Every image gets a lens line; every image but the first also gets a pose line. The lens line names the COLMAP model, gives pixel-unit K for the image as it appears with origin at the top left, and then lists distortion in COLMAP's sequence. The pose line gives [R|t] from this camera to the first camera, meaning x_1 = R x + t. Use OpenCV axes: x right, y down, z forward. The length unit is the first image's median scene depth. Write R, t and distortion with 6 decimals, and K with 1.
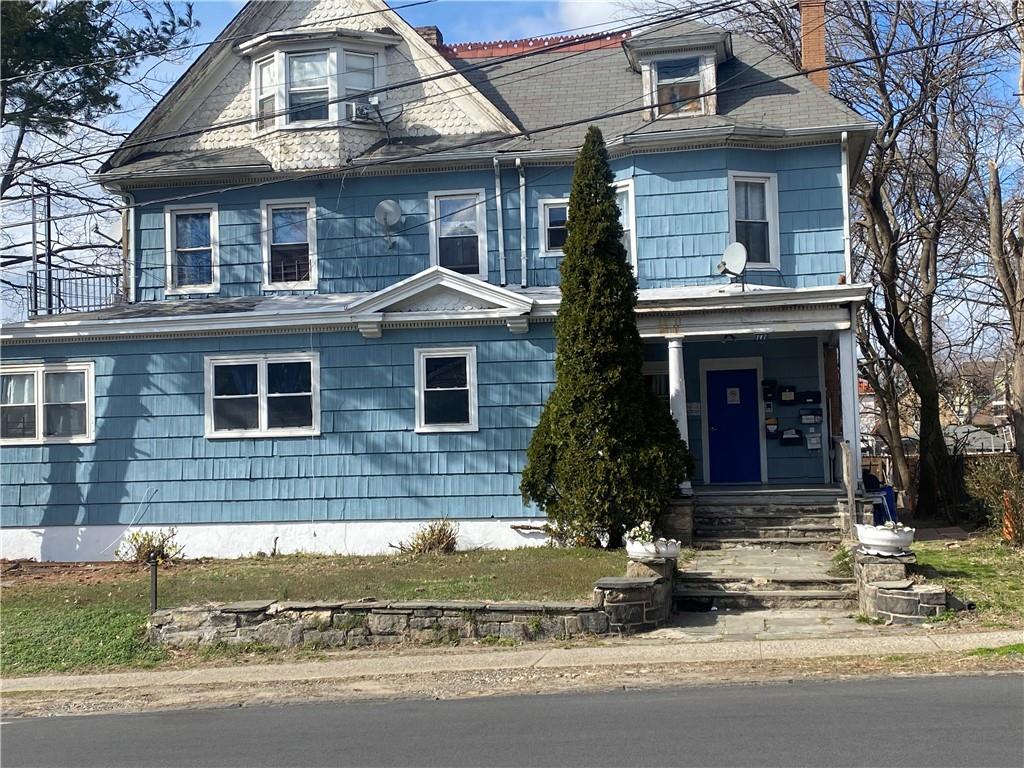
lens RADIAL K [[1339.2, 0, 512.0], [0, 1339.2, 384.0], [0, 0, 1]] dist [0.149315, -0.008449]
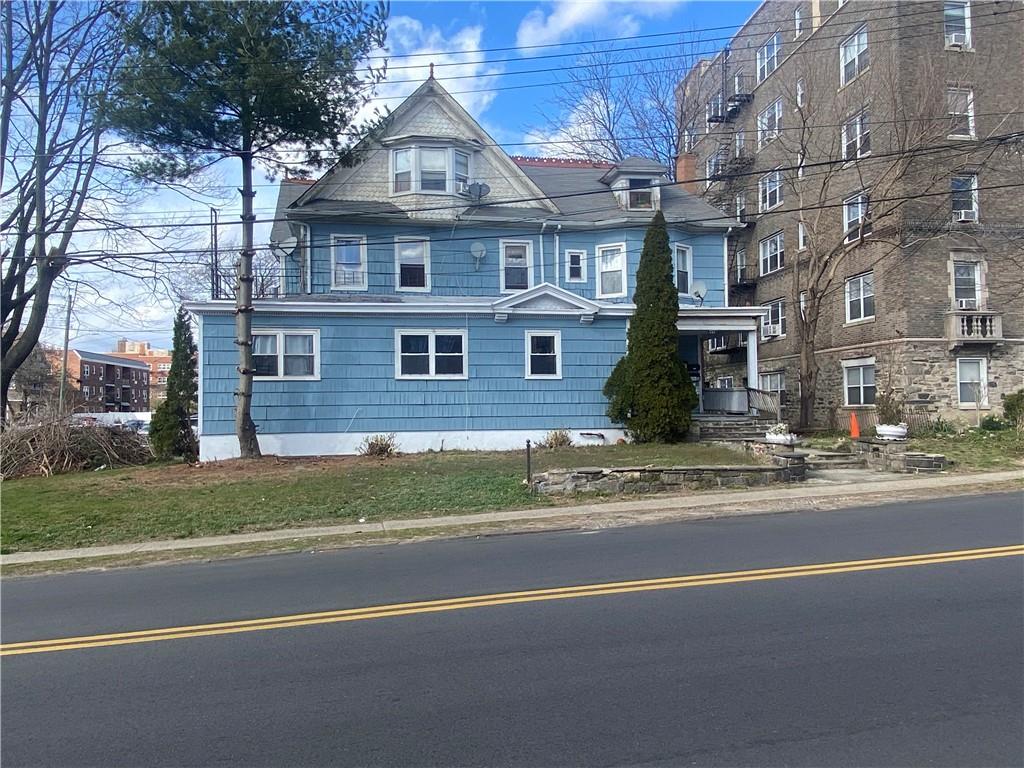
lens RADIAL K [[775.7, 0, 512.0], [0, 775.7, 384.0], [0, 0, 1]] dist [0.109889, -0.133725]
pose [[0.933336, 0.025216, 0.358119, -0.433251], [-0.030521, 0.999492, 0.009168, 0.033026], [-0.357706, -0.019487, 0.933631, 0.078632]]
